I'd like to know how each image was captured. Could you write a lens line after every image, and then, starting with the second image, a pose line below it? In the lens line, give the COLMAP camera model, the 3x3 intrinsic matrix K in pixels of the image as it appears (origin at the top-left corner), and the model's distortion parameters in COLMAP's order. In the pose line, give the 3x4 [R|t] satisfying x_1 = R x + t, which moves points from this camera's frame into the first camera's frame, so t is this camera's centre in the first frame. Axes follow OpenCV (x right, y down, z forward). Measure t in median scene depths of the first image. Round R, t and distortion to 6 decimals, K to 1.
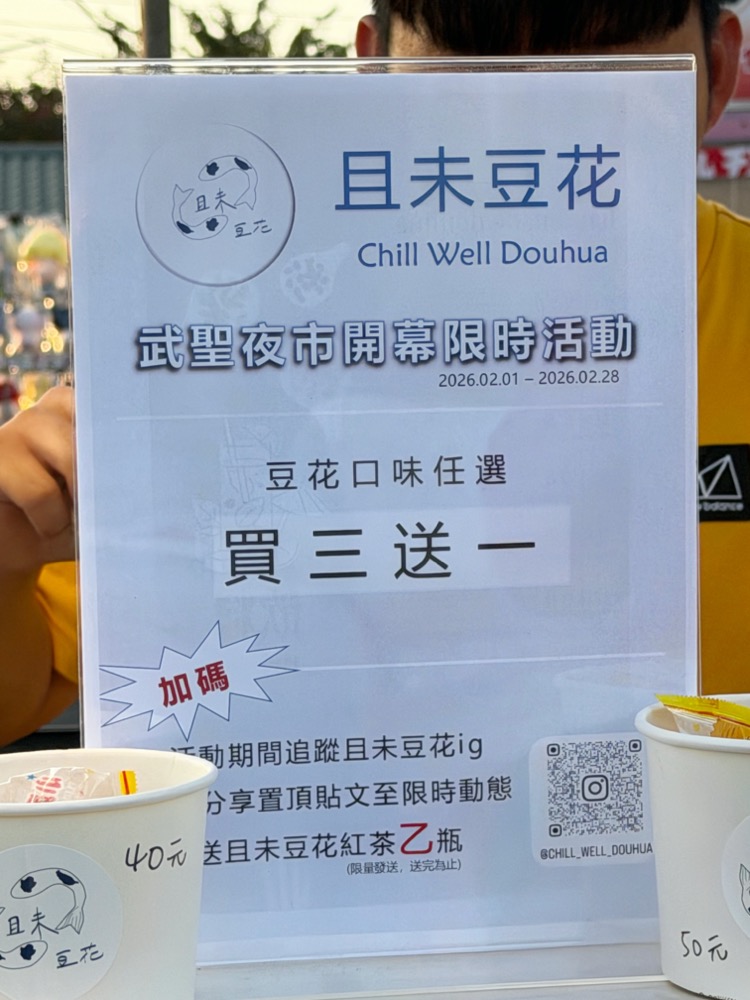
lens RADIAL K [[2679.4, 0, 375.1], [0, 2679.4, 500.0], [0, 0, 1]] dist [0.026370, 0.000000]
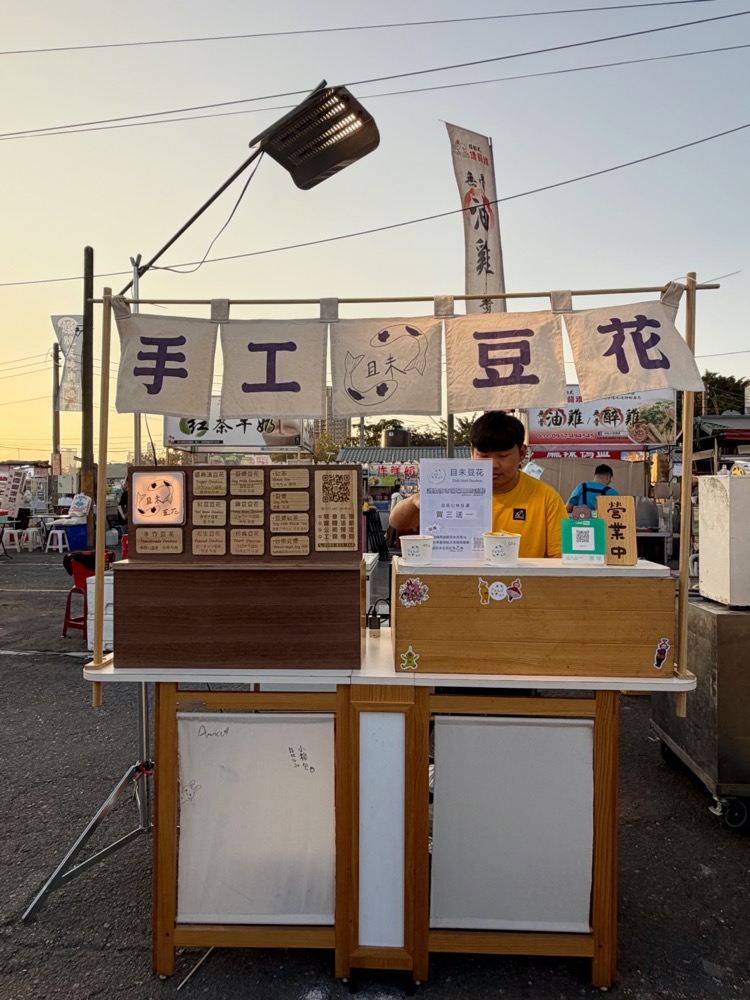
lens RADIAL K [[612.6, 0, 374.9], [0, 612.6, 498.9], [0, 0, 1]] dist [0.000024, -0.000008]
pose [[0.978156, 0.022797, -0.206617, 0.160367], [-0.030970, 0.998857, -0.036408, 0.049337], [0.205551, 0.042012, 0.977744, -1.013212]]
